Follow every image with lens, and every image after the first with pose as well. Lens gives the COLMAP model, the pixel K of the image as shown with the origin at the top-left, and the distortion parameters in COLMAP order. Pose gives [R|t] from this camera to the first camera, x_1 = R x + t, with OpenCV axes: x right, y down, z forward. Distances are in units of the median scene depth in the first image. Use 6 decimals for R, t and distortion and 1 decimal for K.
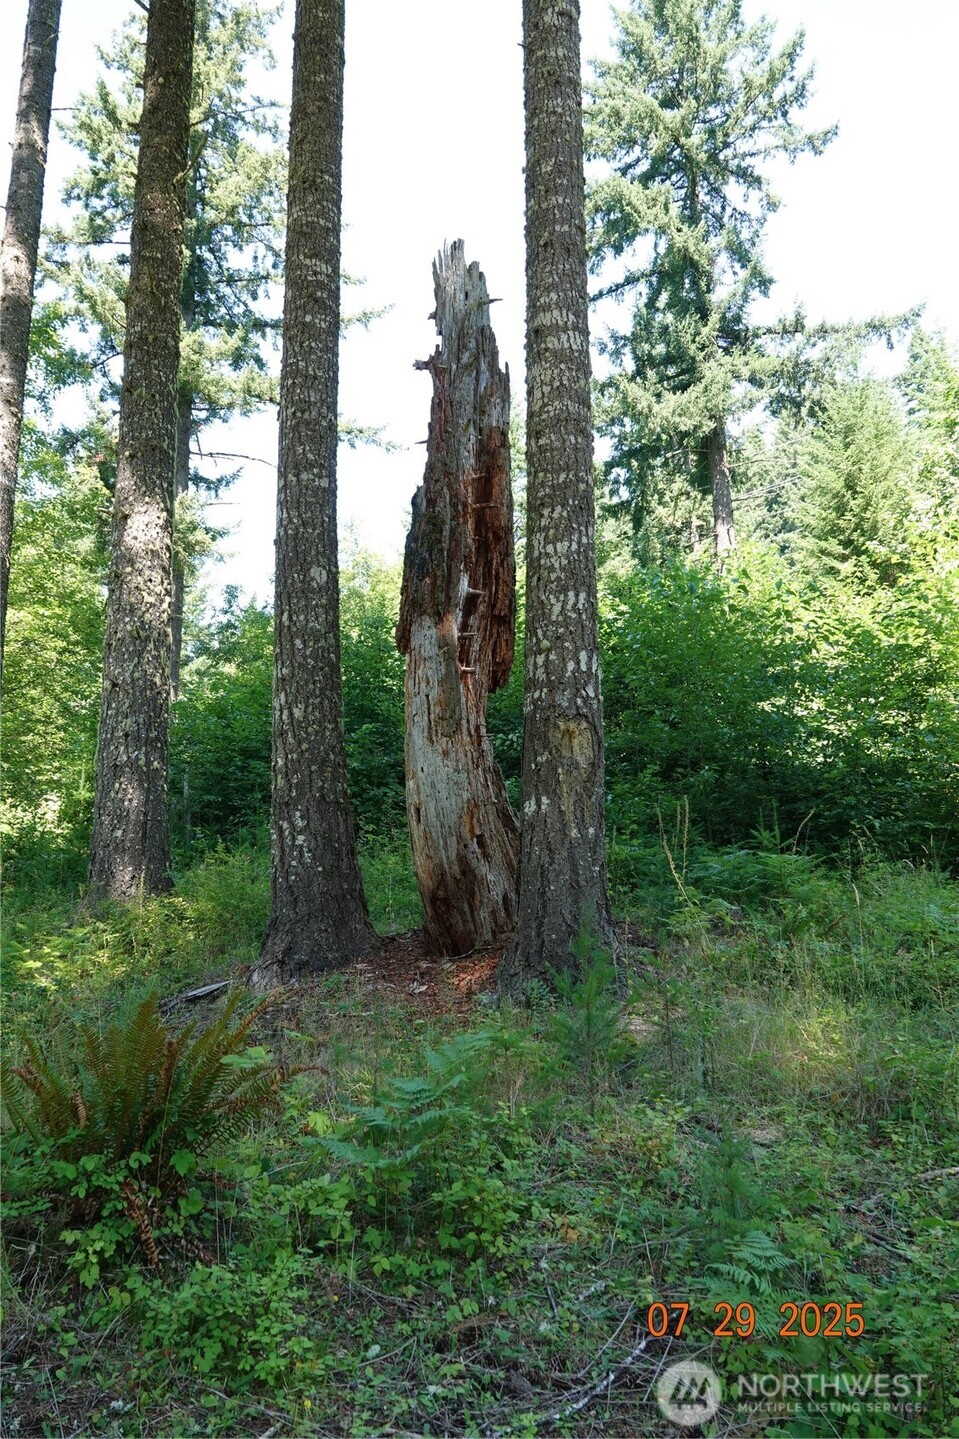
lens RADIAL K [[947.4, 0, 479.5], [0, 947.4, 719.5], [0, 0, 1]] dist [-0.003918, -0.002942]
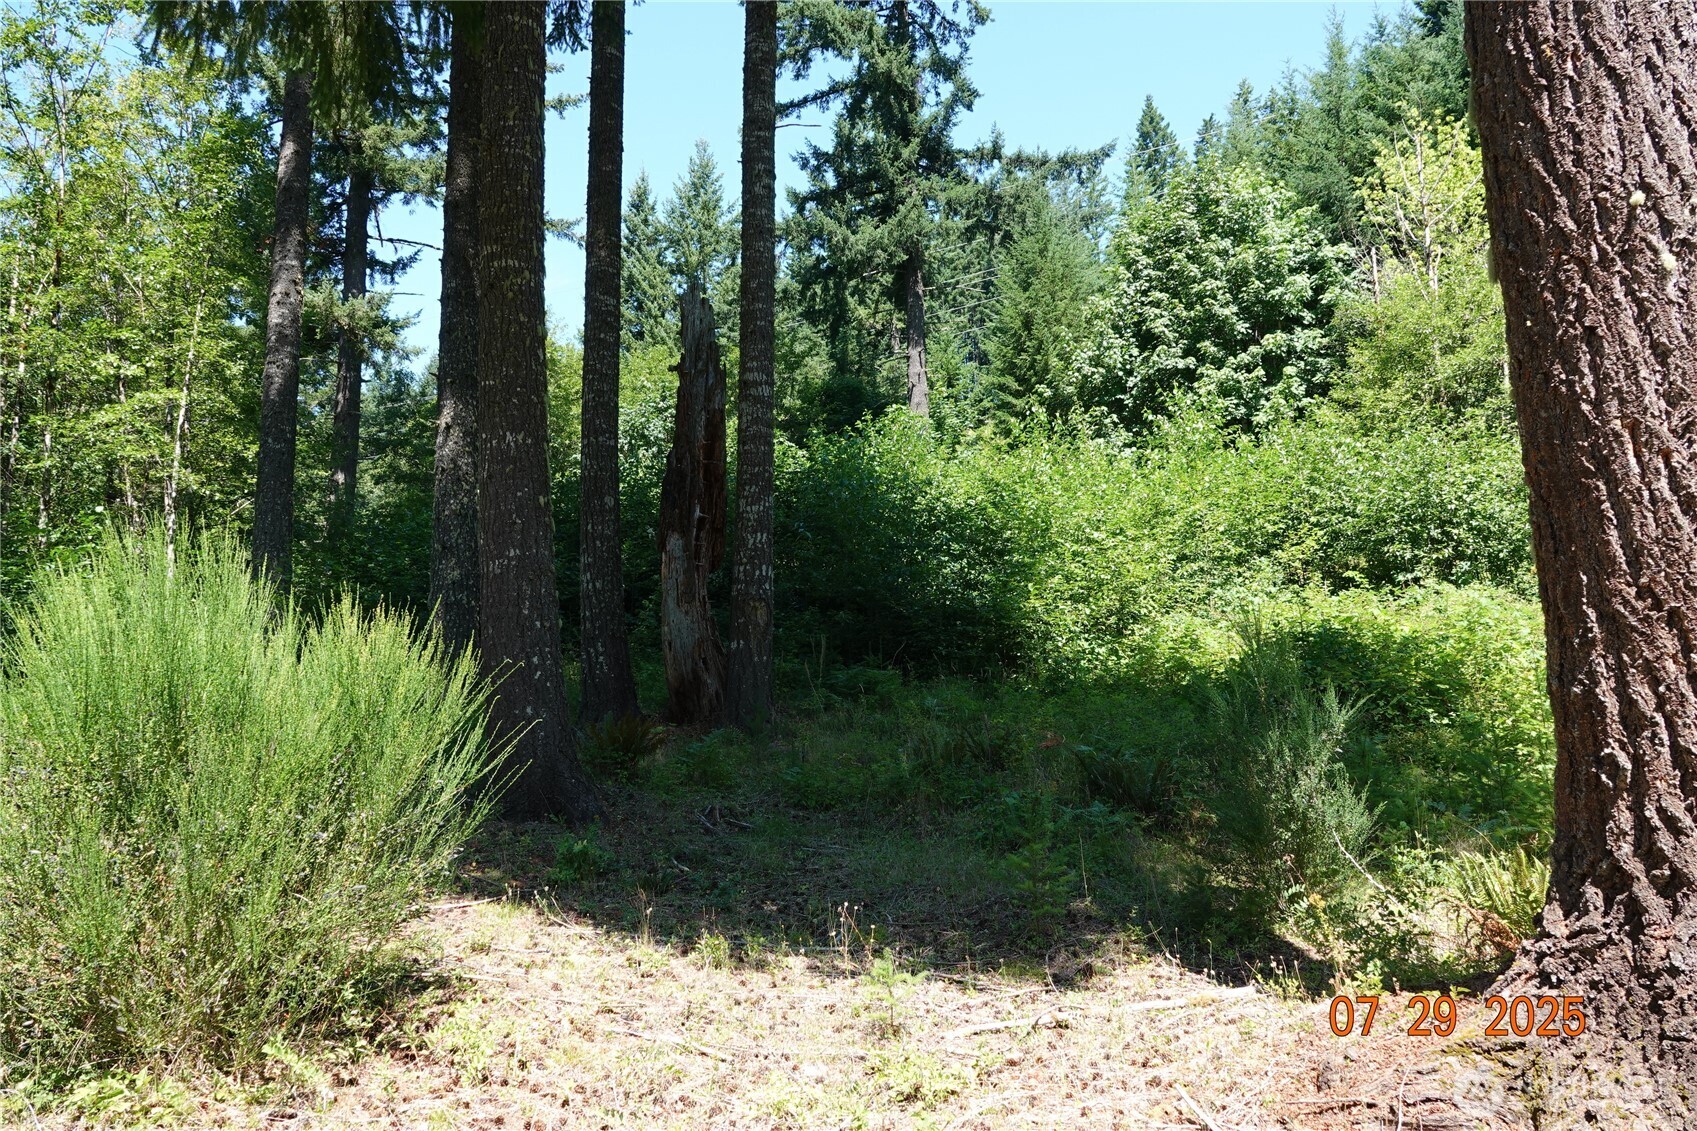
lens RADIAL K [[1117.3, 0, 849.4], [0, 1117.3, 592.6], [0, 0, 1]] dist [-0.003918, -0.002942]
pose [[0.984152, 0.025277, 0.175517, -0.018917], [-0.039256, 0.996286, 0.076636, -0.031837], [-0.172928, -0.082312, 0.981489, -0.204162]]
